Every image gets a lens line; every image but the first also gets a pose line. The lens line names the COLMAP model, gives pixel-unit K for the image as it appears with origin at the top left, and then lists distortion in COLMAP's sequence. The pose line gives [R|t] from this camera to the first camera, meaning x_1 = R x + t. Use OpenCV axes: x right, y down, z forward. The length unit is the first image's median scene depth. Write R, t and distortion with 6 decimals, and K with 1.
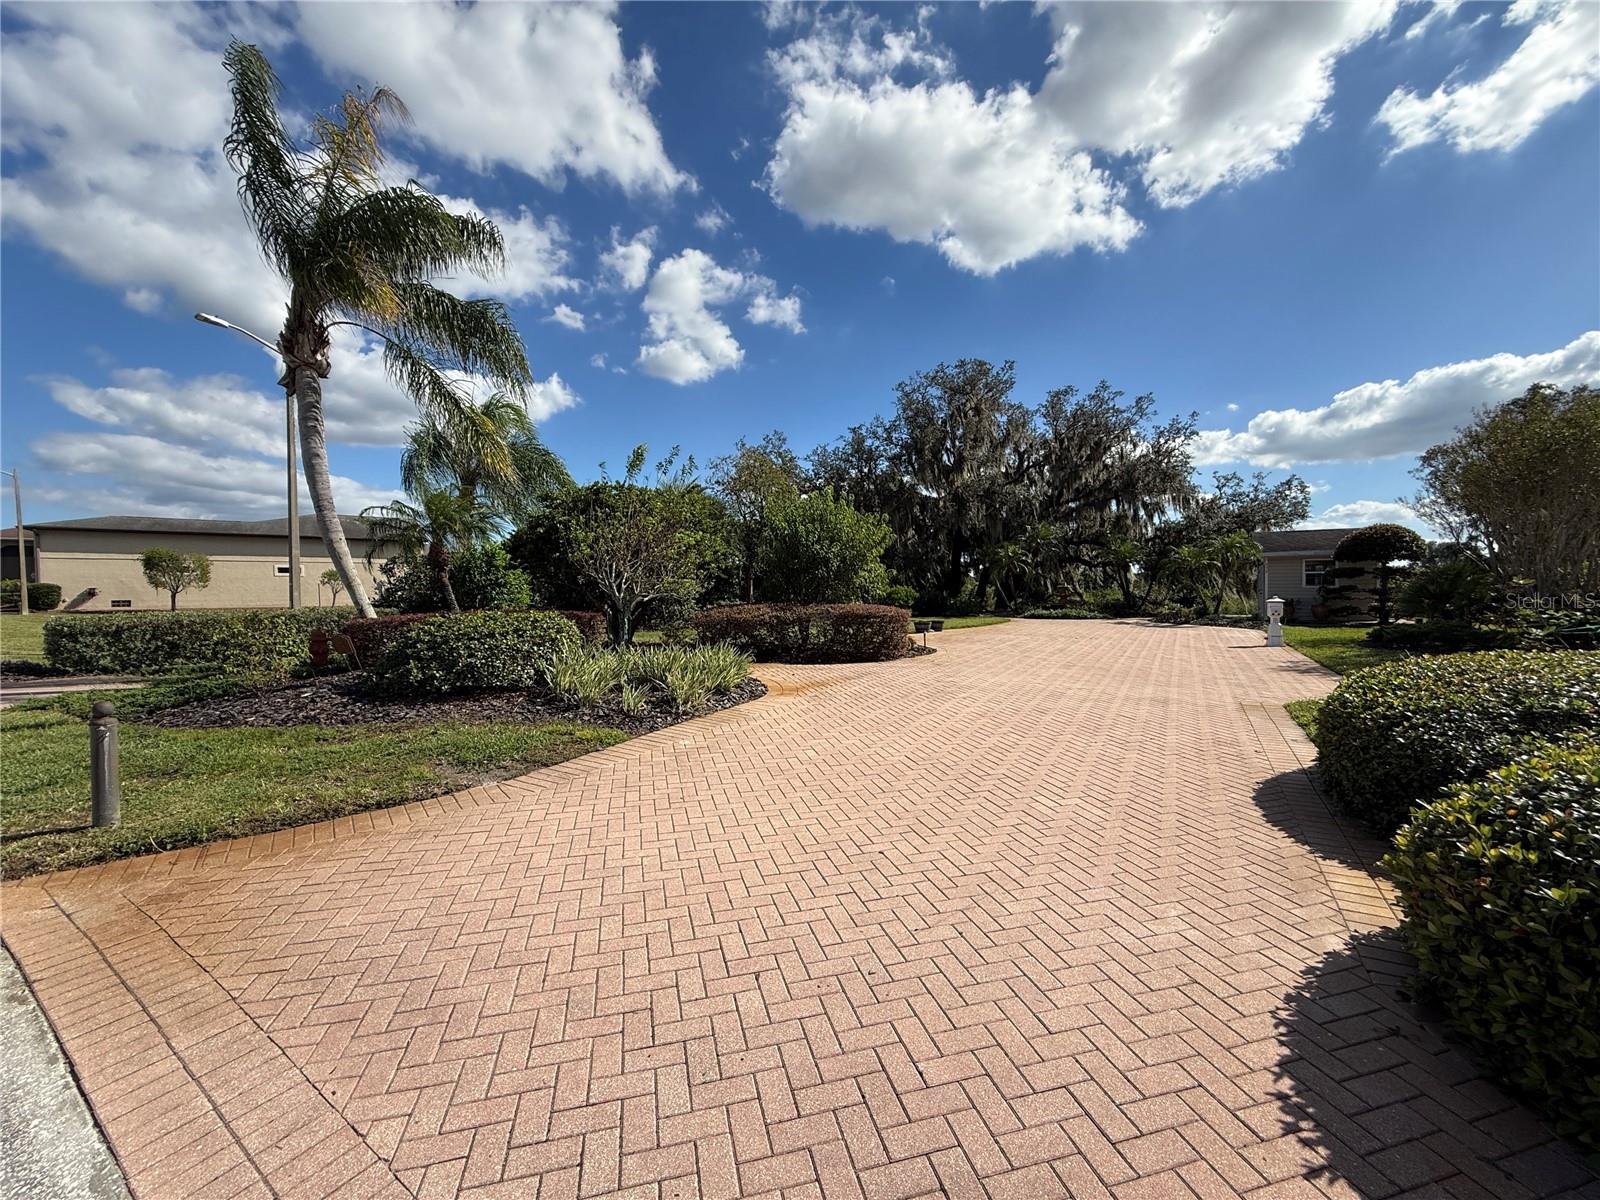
lens RADIAL K [[636.2, 0, 813.2], [0, 636.2, 587.7], [0, 0, 1]] dist [0.000332, 0.000440]
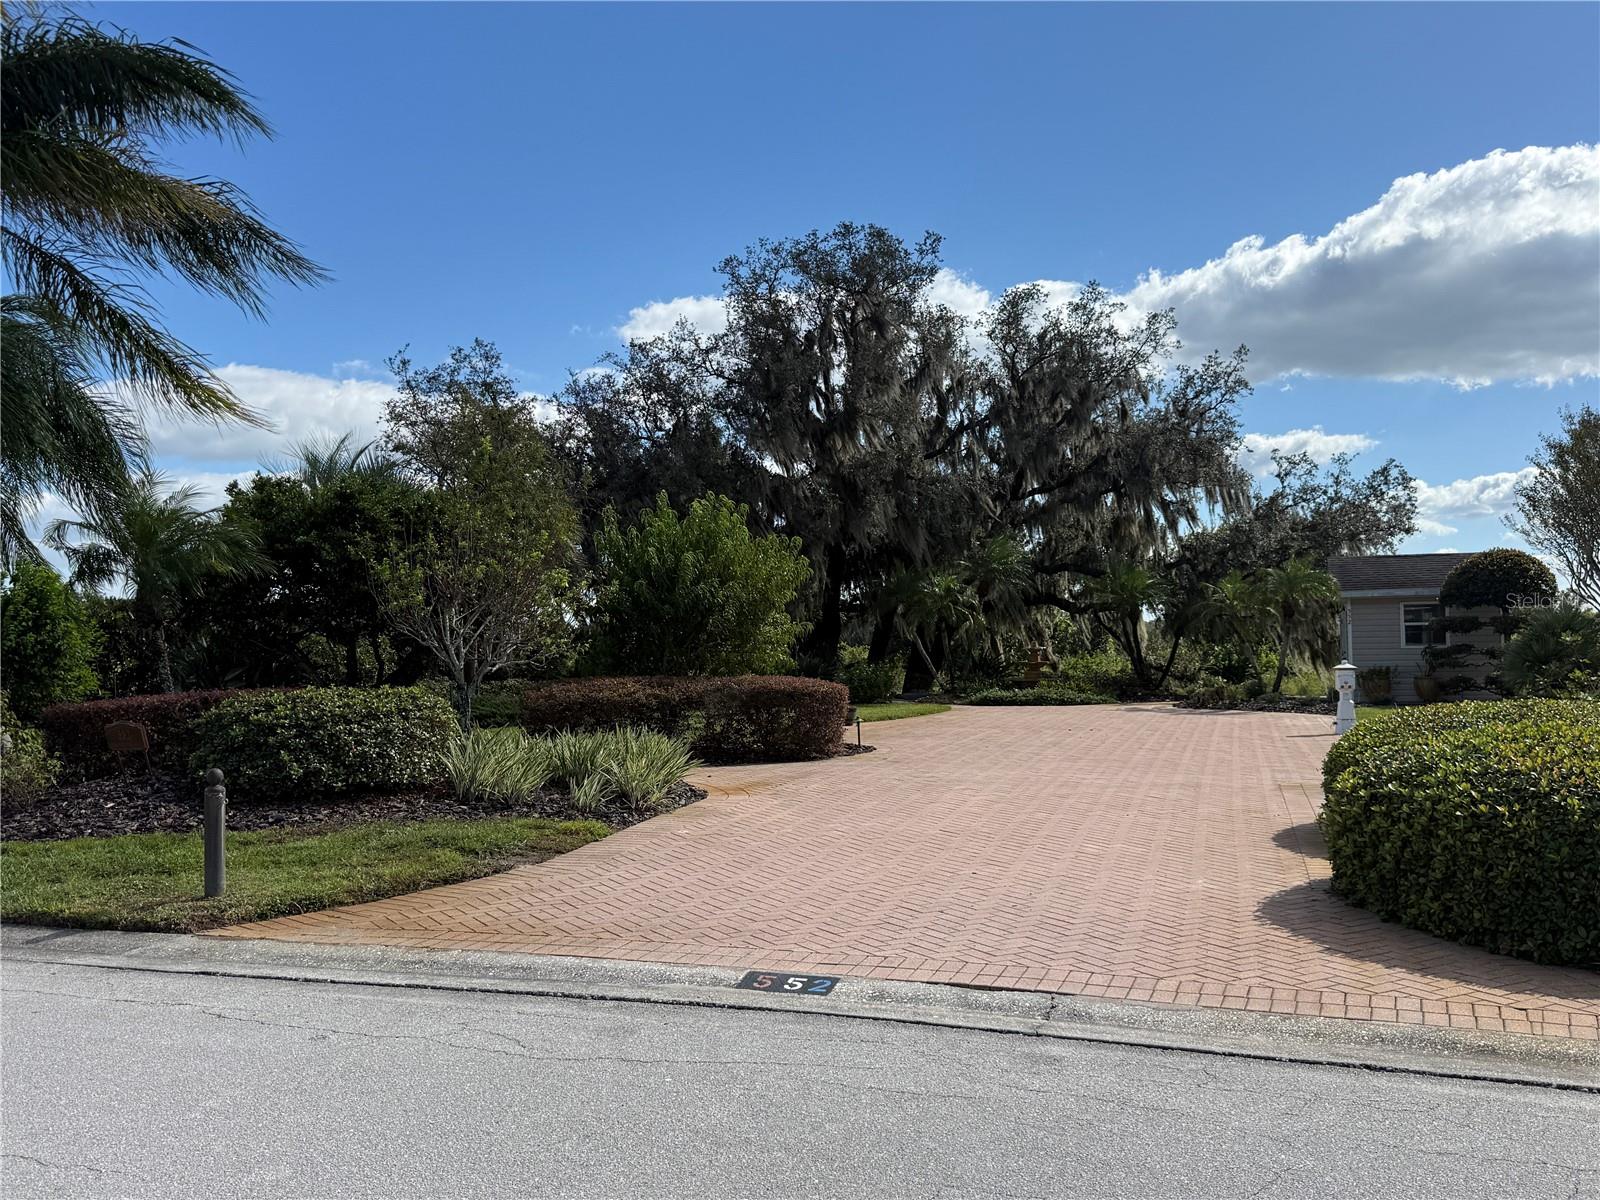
lens RADIAL K [[1478.9, 0, 789.5], [0, 1478.9, 596.0], [0, 0, 1]] dist [0.077847, 0.000000]
pose [[0.972468, 0.001391, 0.233031, -0.116531], [0.007970, 0.999199, -0.039224, 0.001354], [-0.232899, 0.040001, 0.971678, -0.216179]]
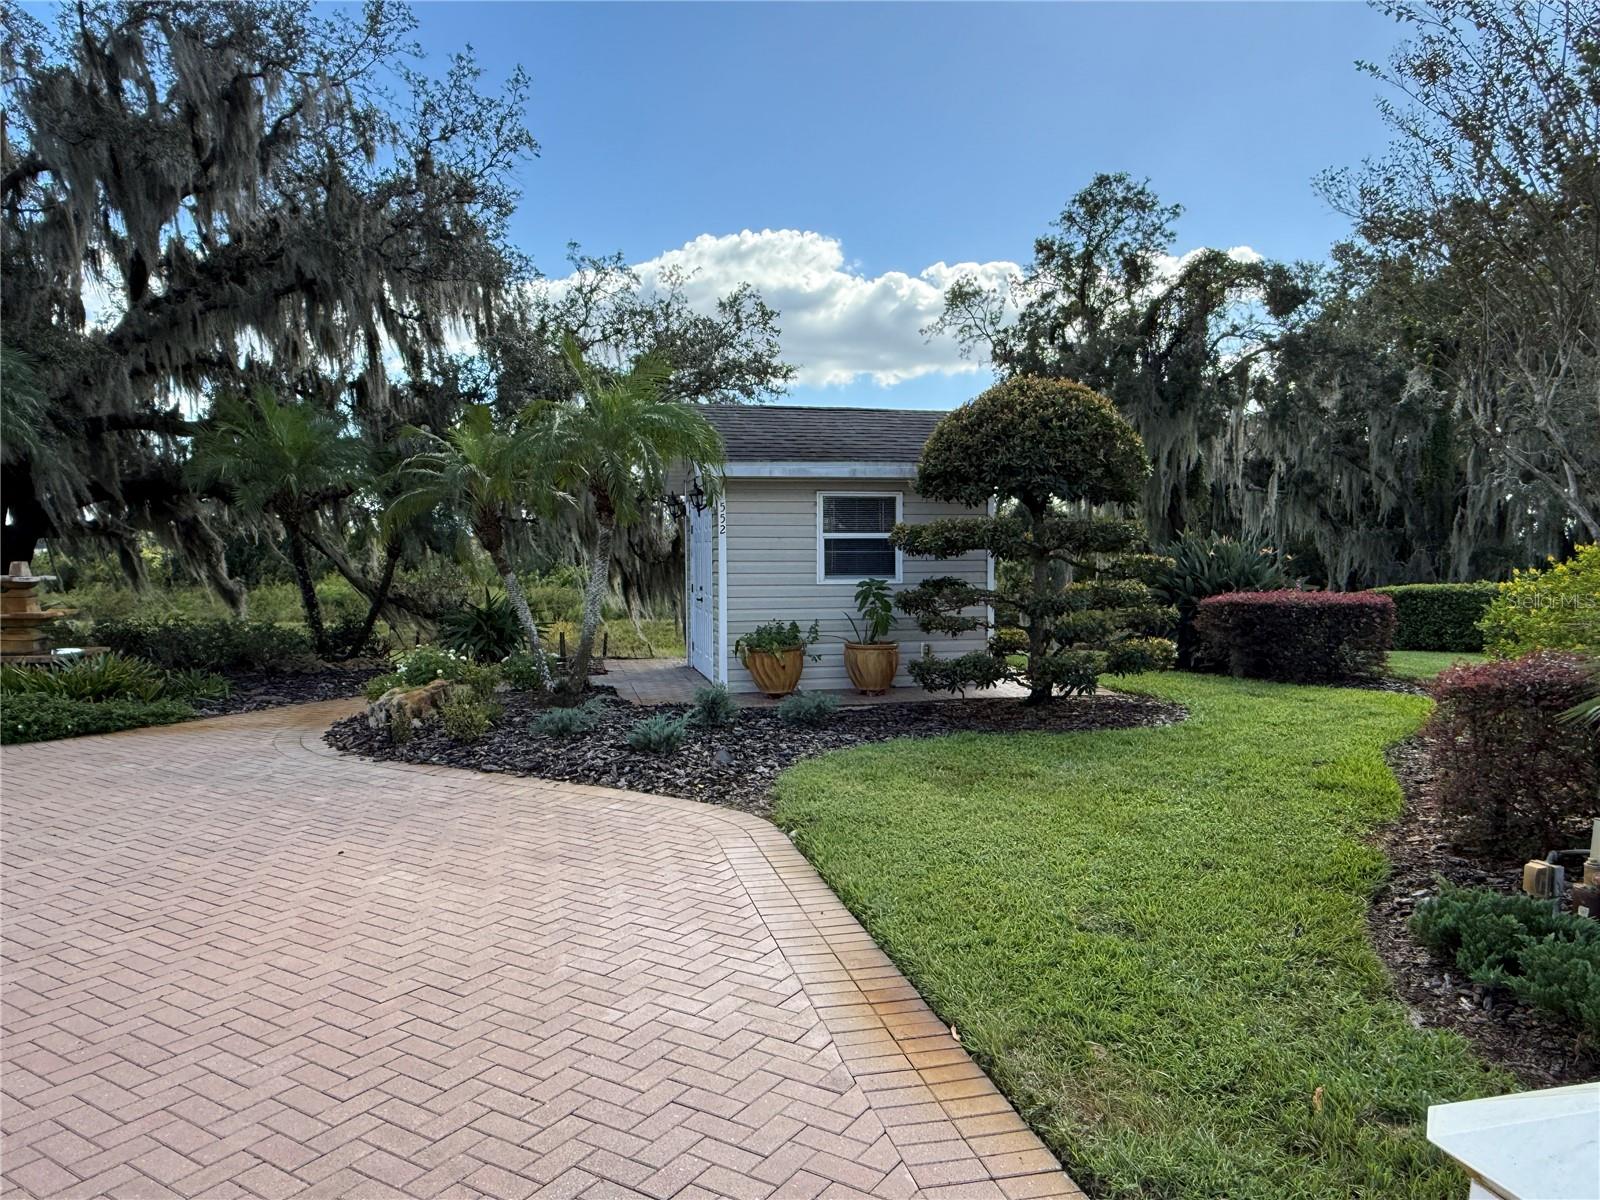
lens RADIAL K [[1066.7, 0, 798.3], [0, 1066.7, 602.9], [0, 0, 1]] dist [-0.011479, 0.004278]
pose [[0.722252, -0.026637, 0.691117, 0.313275], [-0.003930, 0.999084, 0.042613, -0.009904], [-0.691619, -0.033493, 0.721486, 0.489700]]
